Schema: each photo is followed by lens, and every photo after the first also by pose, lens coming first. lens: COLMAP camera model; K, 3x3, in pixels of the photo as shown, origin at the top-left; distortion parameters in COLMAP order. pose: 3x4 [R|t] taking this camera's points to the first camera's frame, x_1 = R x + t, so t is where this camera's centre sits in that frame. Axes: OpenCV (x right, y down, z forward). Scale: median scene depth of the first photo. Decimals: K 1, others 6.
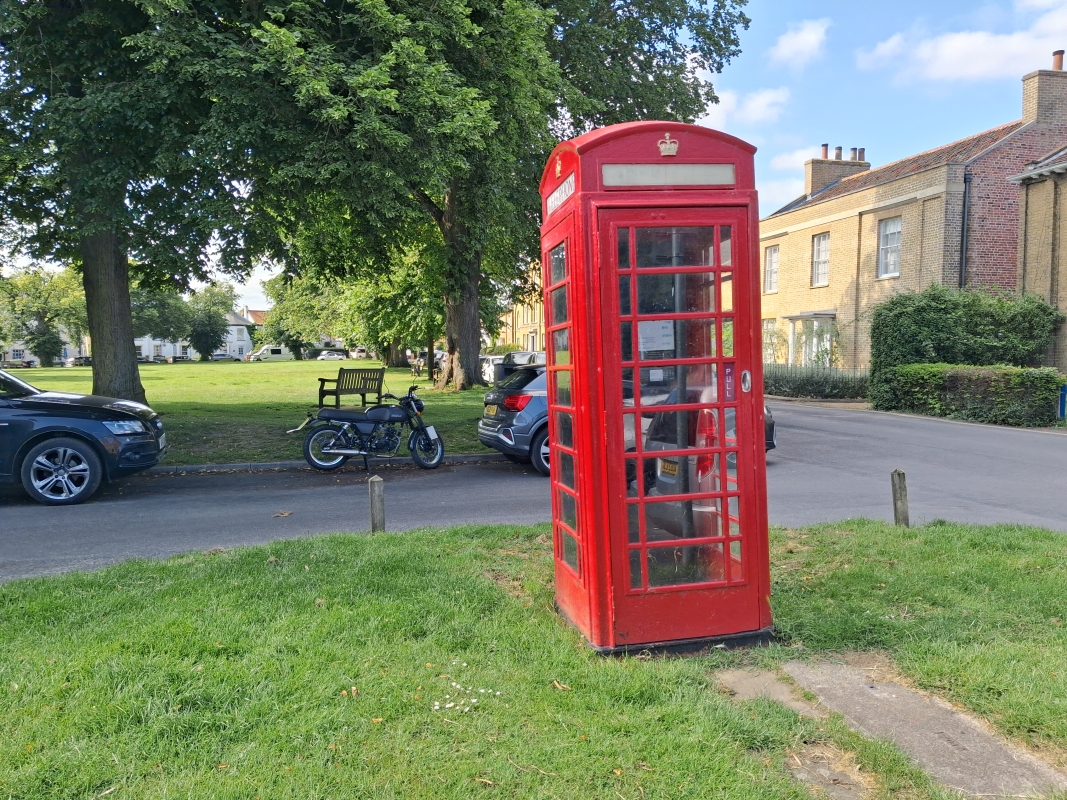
lens RADIAL K [[859.4, 0, 540.3], [0, 859.4, 397.5], [0, 0, 1]] dist [0.028944, -0.056483]
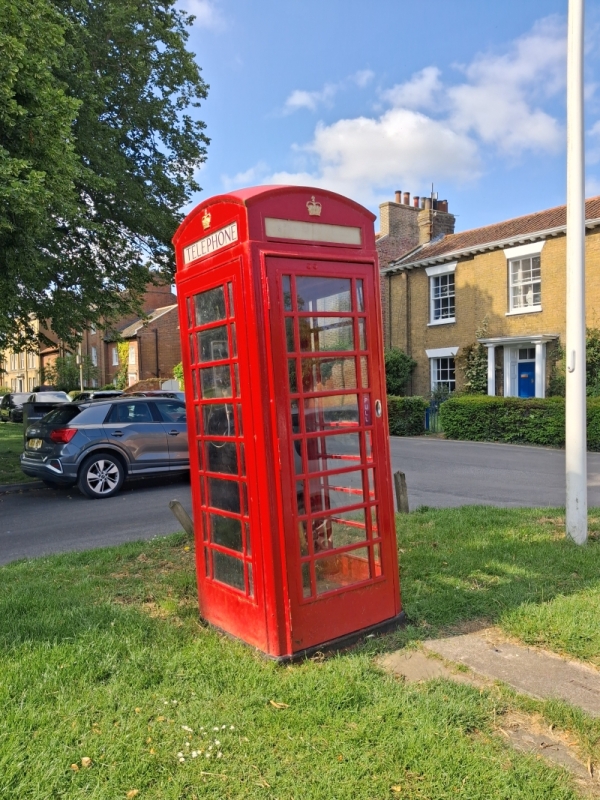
lens RADIAL K [[644.4, 0, 300.8], [0, 644.4, 398.5], [0, 0, 1]] dist [0.028944, -0.056483]
pose [[0.916172, -0.023983, 0.400067, -0.217049], [0.040583, 0.998629, -0.033070, -0.007289], [-0.398725, 0.046533, 0.915889, 0.218312]]
